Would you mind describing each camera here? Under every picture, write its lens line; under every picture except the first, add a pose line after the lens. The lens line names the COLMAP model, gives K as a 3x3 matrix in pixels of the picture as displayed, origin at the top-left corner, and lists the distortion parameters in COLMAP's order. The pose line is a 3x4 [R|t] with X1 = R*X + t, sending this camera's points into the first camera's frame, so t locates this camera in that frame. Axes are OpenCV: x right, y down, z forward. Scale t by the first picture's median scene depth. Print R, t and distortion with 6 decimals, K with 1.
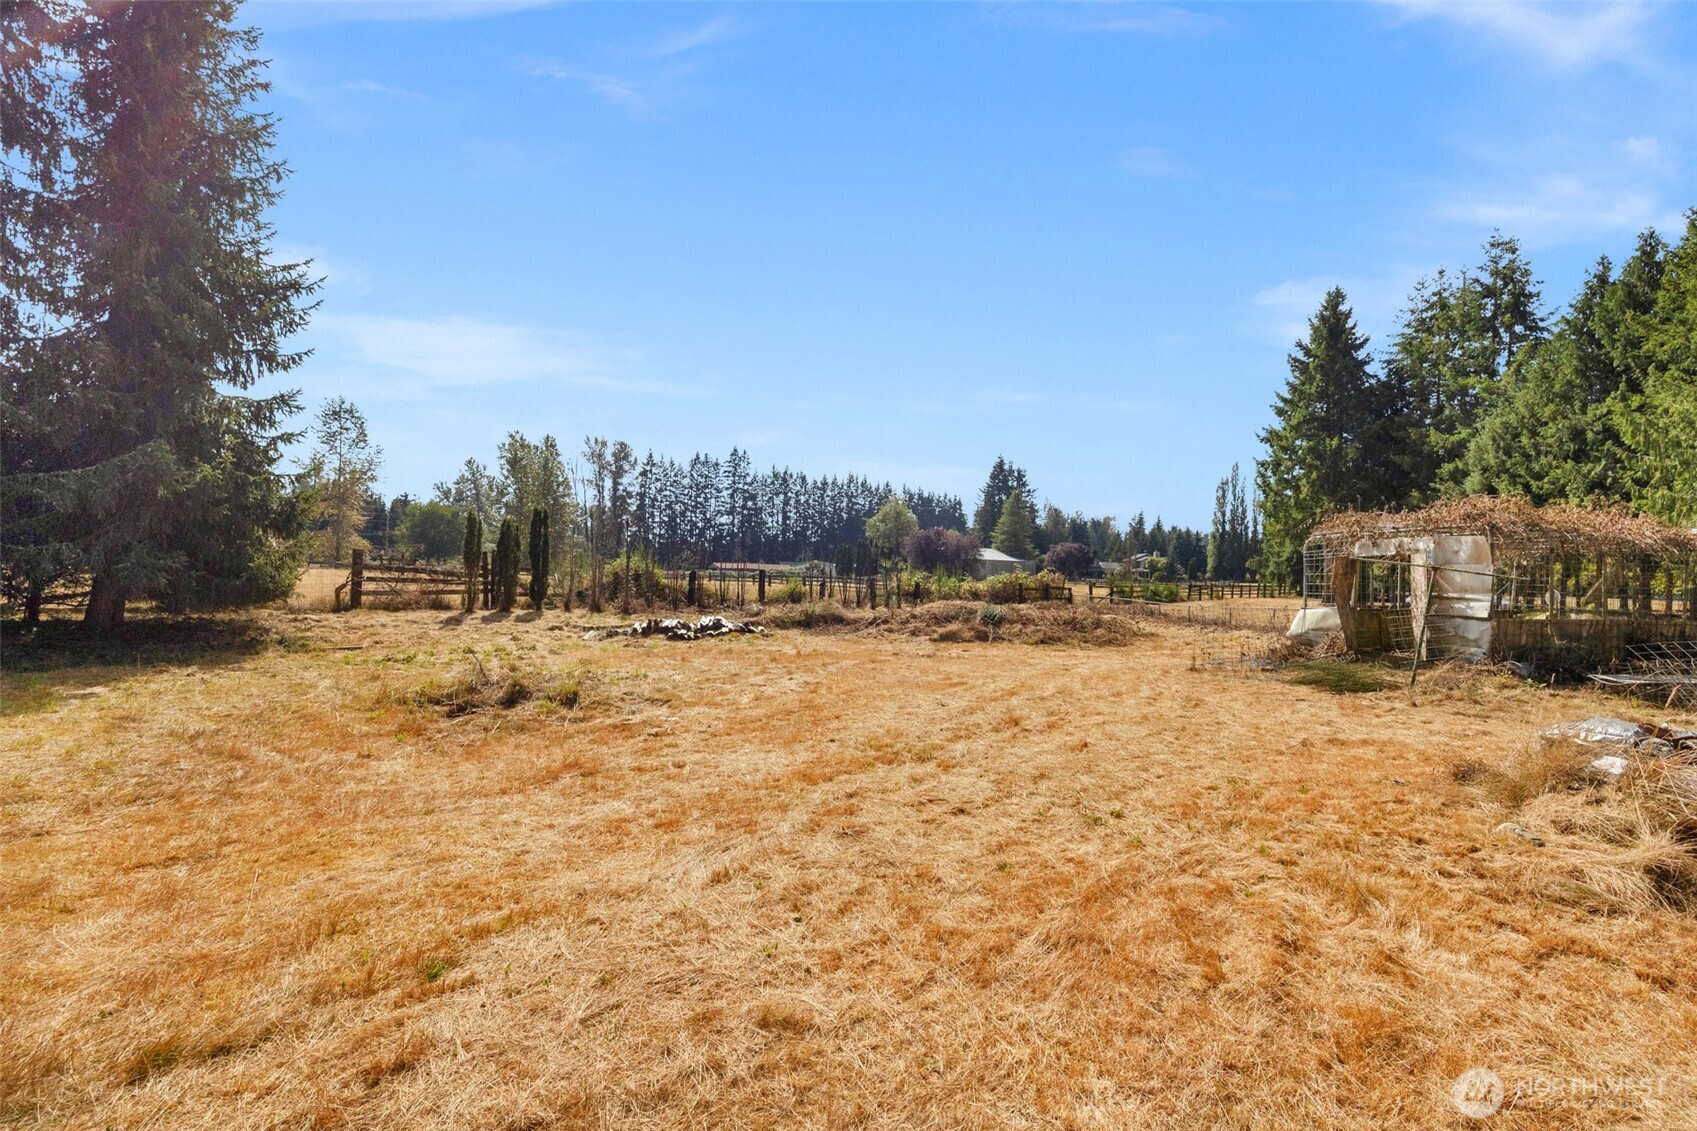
lens RADIAL K [[649.7, 0, 848.8], [0, 649.7, 557.3], [0, 0, 1]] dist [-0.000593, -0.000125]
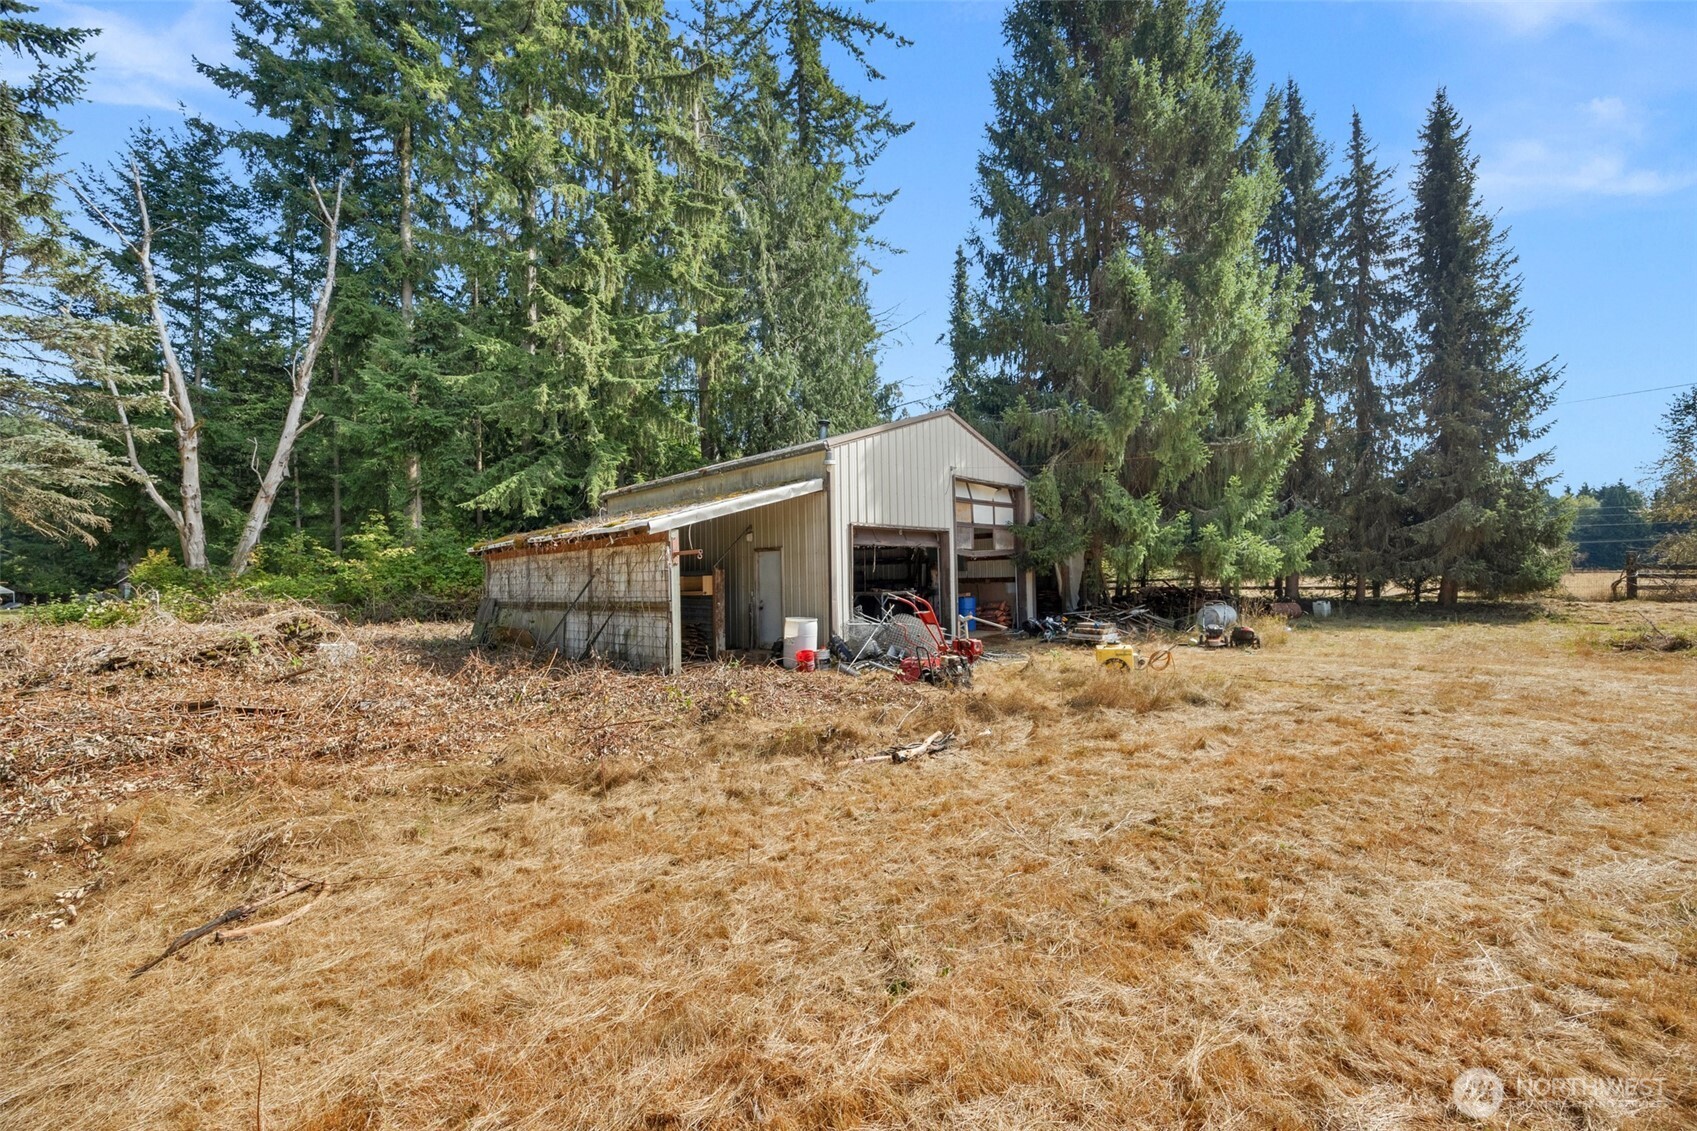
lens RADIAL K [[673.1, 0, 846.3], [0, 673.1, 578.1], [0, 0, 1]] dist [0.000768, 0.000137]
pose [[-0.052669, -0.029307, -0.998182, 0.773479], [0.036480, 0.998846, -0.031251, 0.029571], [0.997945, -0.038060, -0.051539, -0.545122]]
